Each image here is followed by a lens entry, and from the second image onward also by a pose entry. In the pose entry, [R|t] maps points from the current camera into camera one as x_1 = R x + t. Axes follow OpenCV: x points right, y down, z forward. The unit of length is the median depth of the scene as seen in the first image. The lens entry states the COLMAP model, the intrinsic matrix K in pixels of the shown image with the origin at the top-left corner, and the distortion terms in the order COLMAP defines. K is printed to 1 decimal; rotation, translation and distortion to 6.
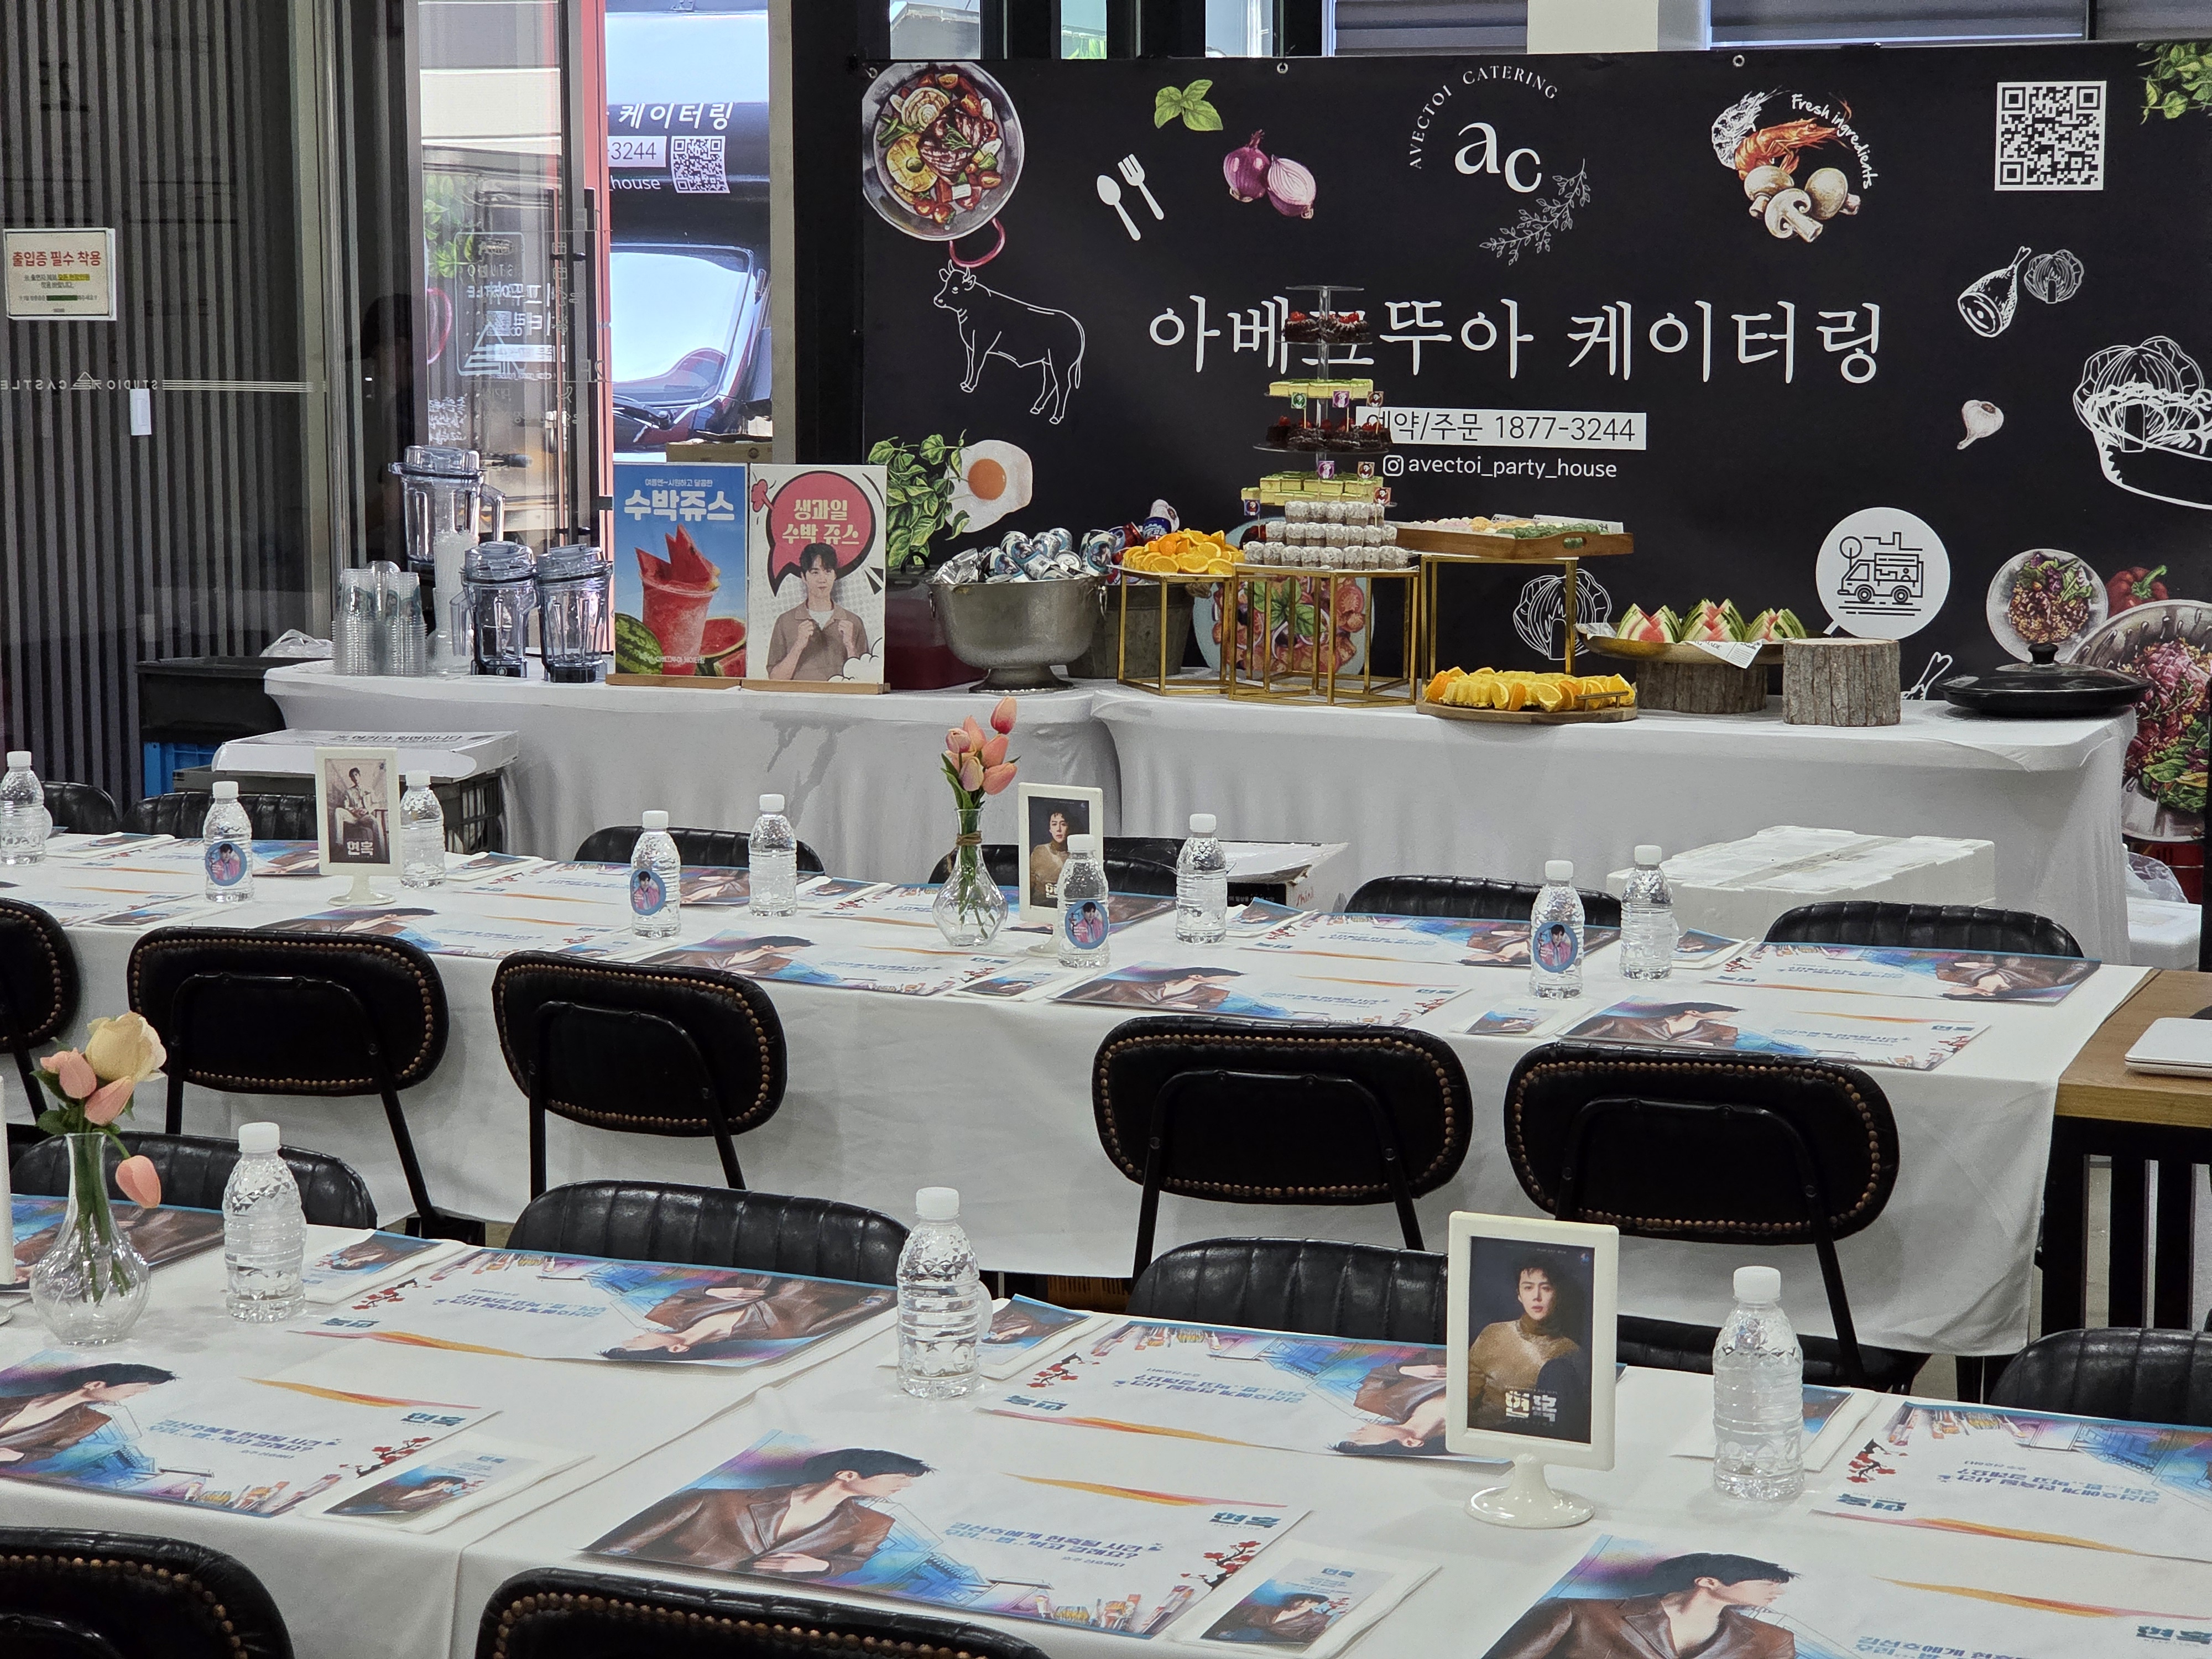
lens RADIAL K [[4409.3, 0, 1106.0], [0, 4409.3, 829.5], [0, 0, 1]] dist [0.369585, 0.012909]
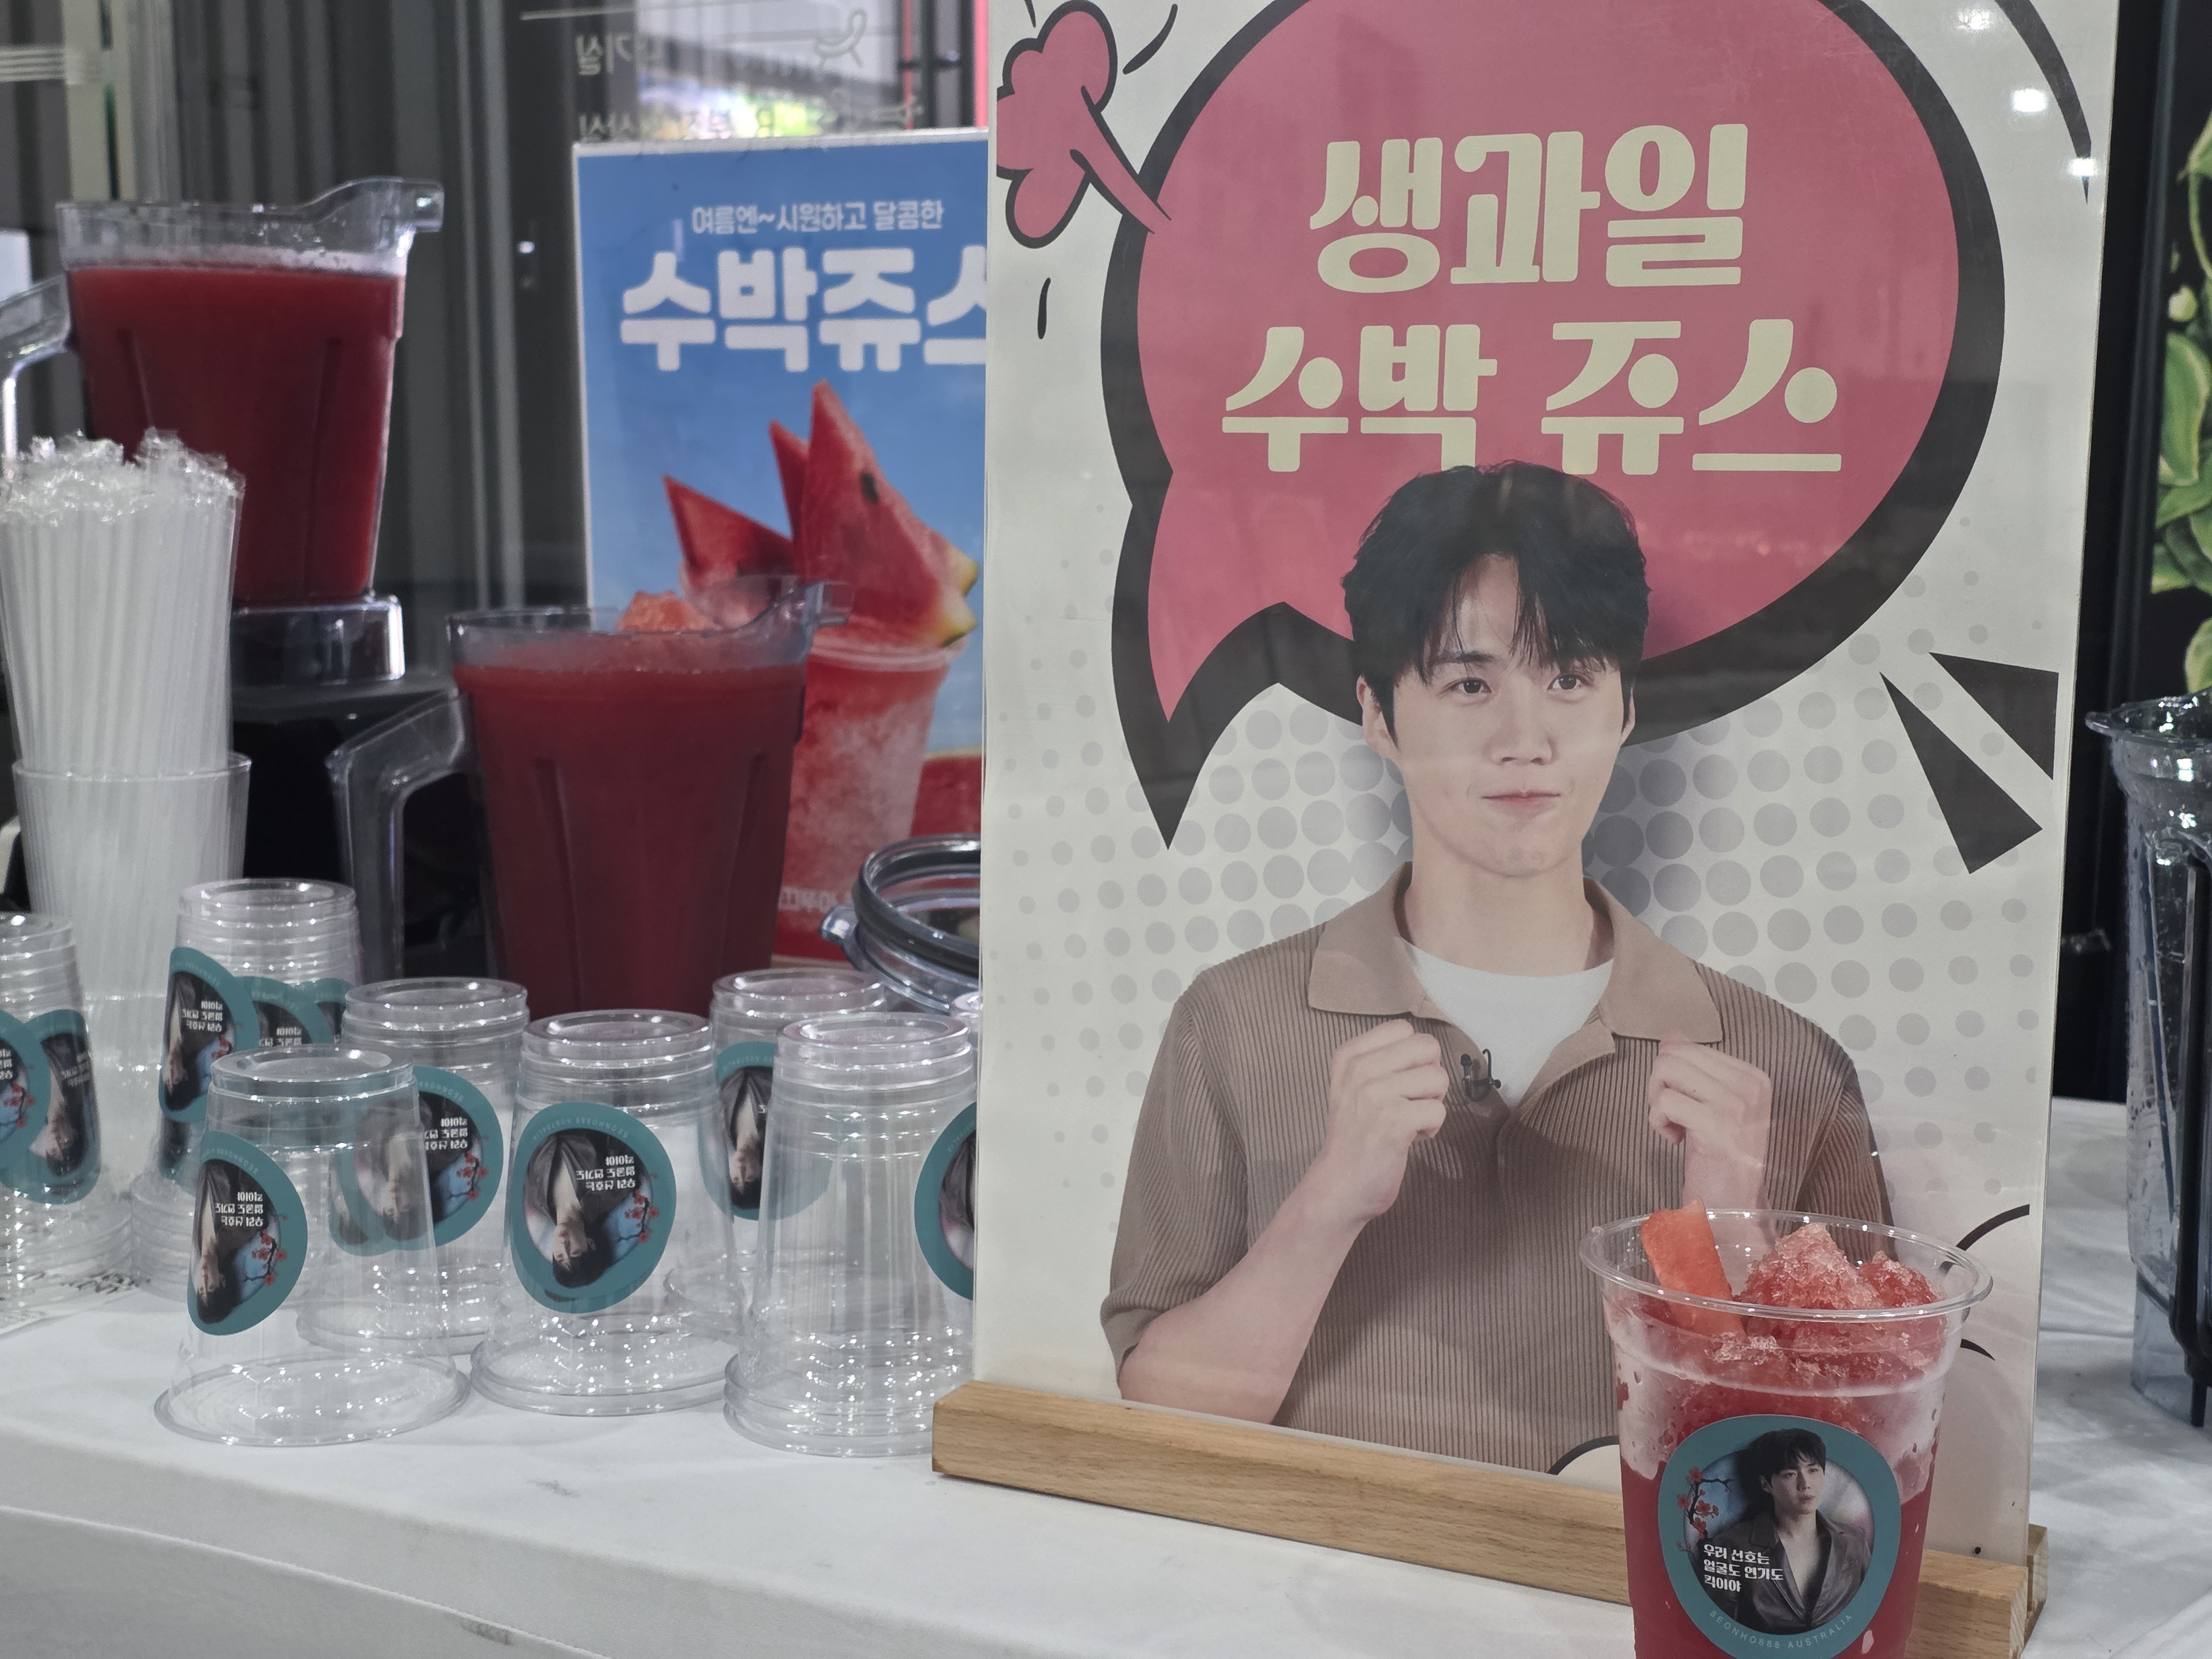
lens RADIAL K [[3021.0, 0, 1106.0], [0, 3021.0, 829.5], [0, 0, 1]] dist [0.216146, -0.593100]
pose [[0.994245, 0.009956, -0.106666, -0.061021], [-0.003338, 0.998068, 0.062036, -0.054282], [0.107077, -0.061323, 0.992358, 0.827987]]
